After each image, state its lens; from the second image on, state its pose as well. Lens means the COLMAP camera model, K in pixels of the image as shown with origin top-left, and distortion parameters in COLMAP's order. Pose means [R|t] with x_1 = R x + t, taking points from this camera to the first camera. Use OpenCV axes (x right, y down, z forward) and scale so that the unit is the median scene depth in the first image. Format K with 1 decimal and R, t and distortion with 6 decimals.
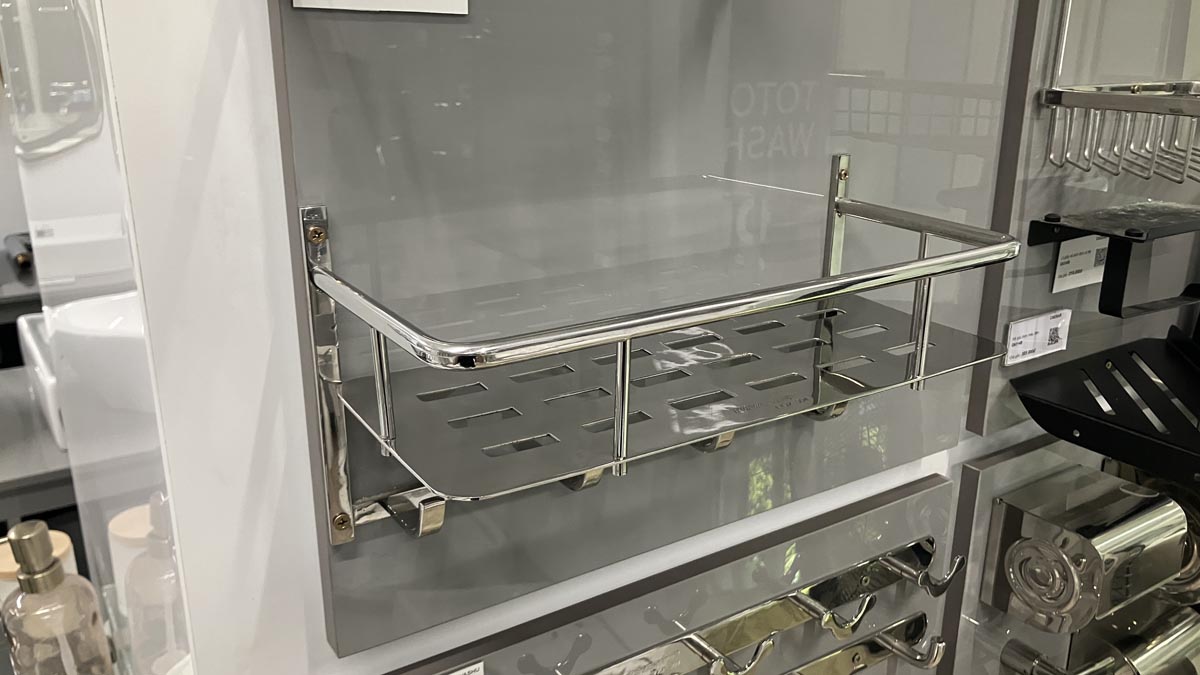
lens RADIAL K [[1009.0, 0, 607.2], [0, 1009.0, 365.3], [0, 0, 1]] dist [0.008138, 0.000223]
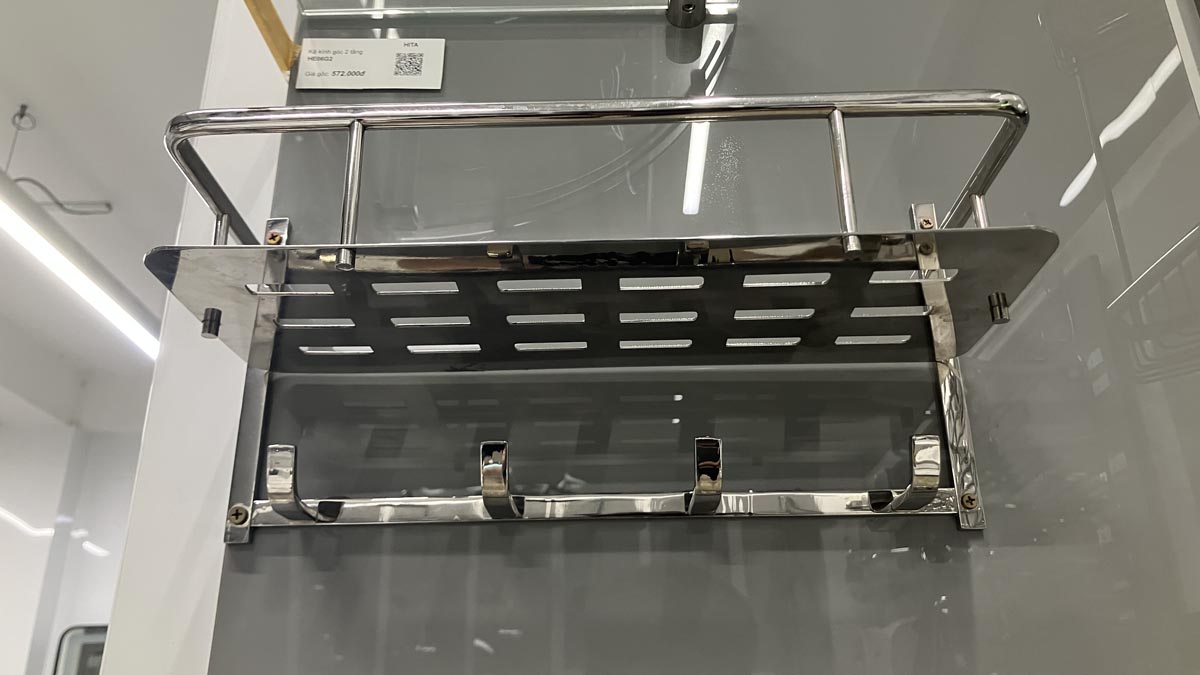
lens RADIAL K [[999.2, 0, 600.0], [0, 999.2, 337.5], [0, 0, 1]] dist [-0.005349, 0.009698]
pose [[0.825928, -0.237993, -0.511080, 0.525069], [-0.168311, 0.761100, -0.626417, 0.556867], [0.538066, 0.603395, 0.588557, 0.555911]]
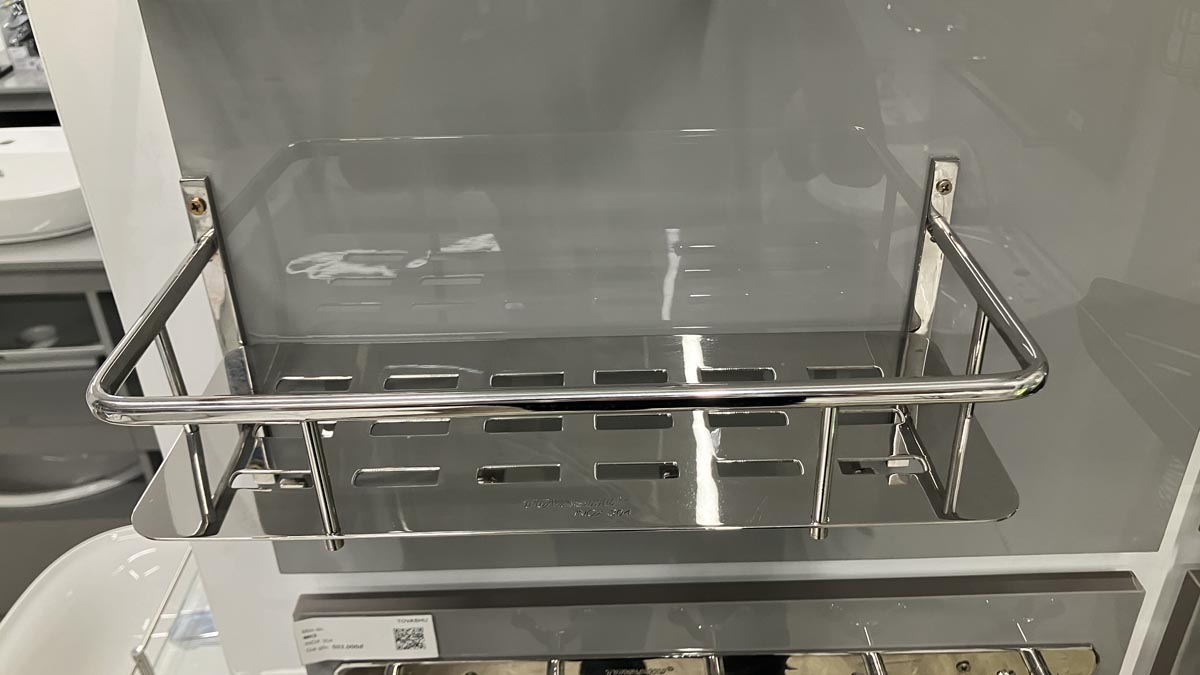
lens RADIAL K [[998.1, 0, 616.6], [0, 998.1, 350.7], [0, 0, 1]] dist [0.001486, -0.007635]
pose [[0.847414, 0.254529, -0.465944, 0.514008], [-0.156242, 0.958287, 0.239322, -0.271352], [0.507422, -0.130005, 0.851834, 0.328752]]
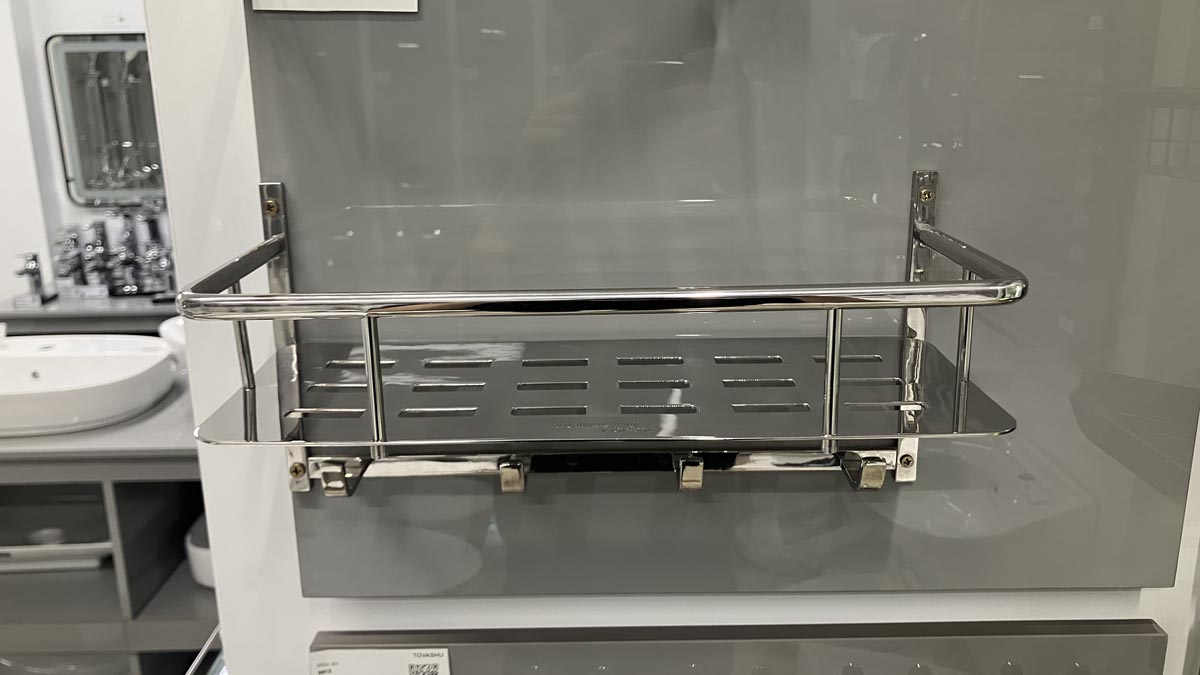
lens RADIAL K [[999.2, 0, 600.0], [0, 999.2, 337.5], [0, 0, 1]] dist [-0.005349, 0.009698]
pose [[0.836564, 0.122235, -0.534060, 0.593685], [-0.161654, 0.986466, -0.027437, -0.012190], [0.523478, 0.109285, 0.845001, 0.239603]]
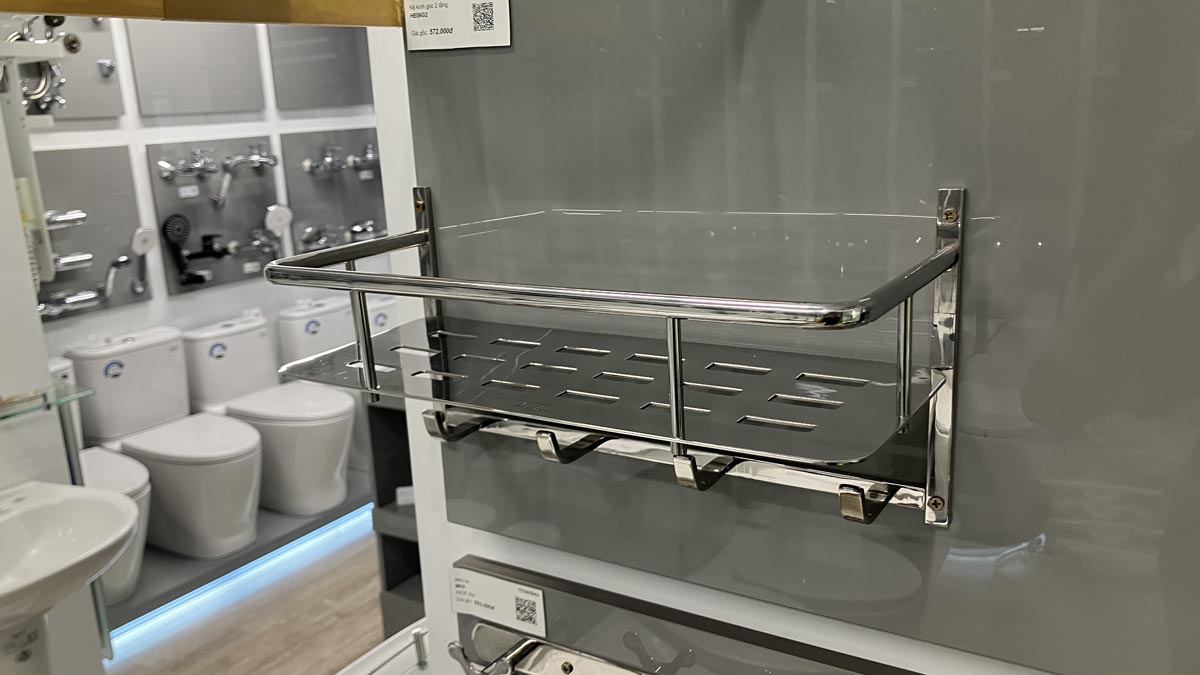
lens RADIAL K [[1009.0, 0, 607.2], [0, 1009.0, 365.3], [0, 0, 1]] dist [0.008138, 0.000223]
pose [[0.404520, 0.207878, -0.890590, 1.070271], [-0.257853, 0.960240, 0.107015, -0.123304], [0.877426, 0.186351, 0.442038, 0.592204]]
